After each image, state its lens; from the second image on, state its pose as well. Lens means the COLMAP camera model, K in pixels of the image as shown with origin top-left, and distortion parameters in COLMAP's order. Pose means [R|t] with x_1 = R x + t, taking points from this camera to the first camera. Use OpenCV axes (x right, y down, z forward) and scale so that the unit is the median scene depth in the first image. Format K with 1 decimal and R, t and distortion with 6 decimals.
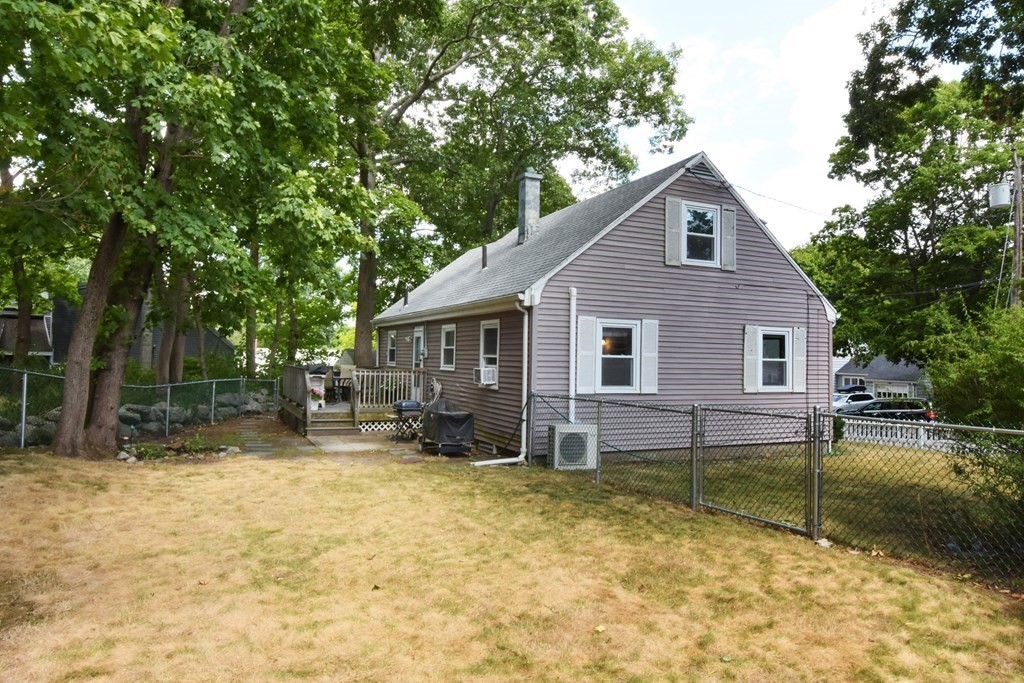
lens RADIAL K [[640.9, 0, 512.0], [0, 640.9, 341.5], [0, 0, 1]] dist [-0.000729, -0.000004]
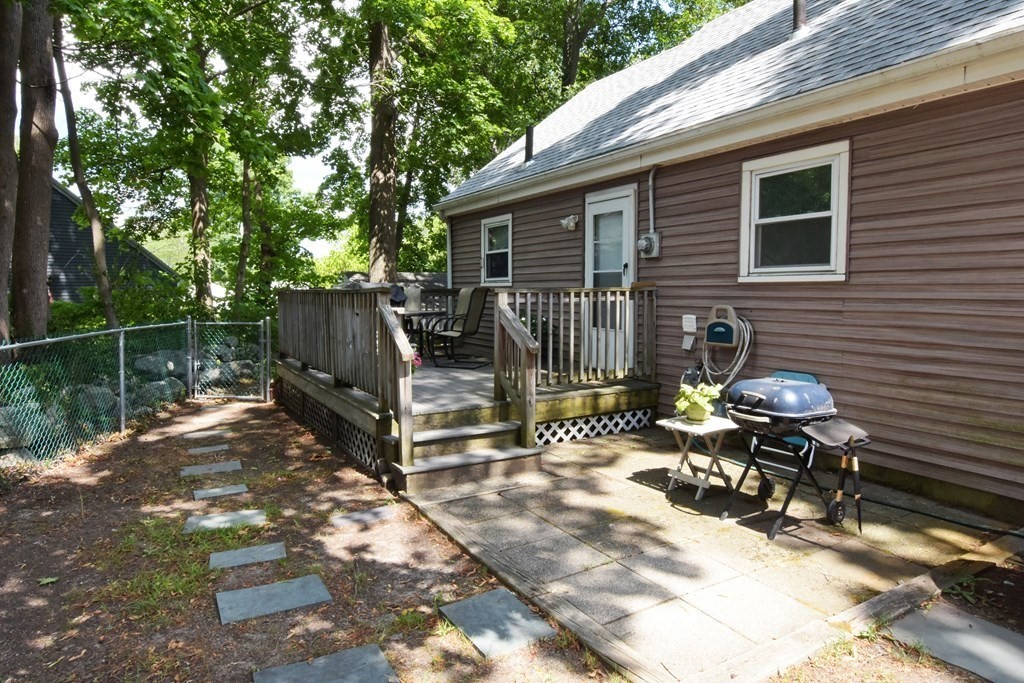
lens RADIAL K [[640.9, 0, 512.0], [0, 640.9, 341.5], [0, 0, 1]] dist [-0.000729, -0.000004]
pose [[0.997048, -0.031086, 0.070211, -0.237558], [0.023595, 0.994181, 0.105107, 0.031343], [-0.073070, -0.103141, 0.991979, 0.556455]]
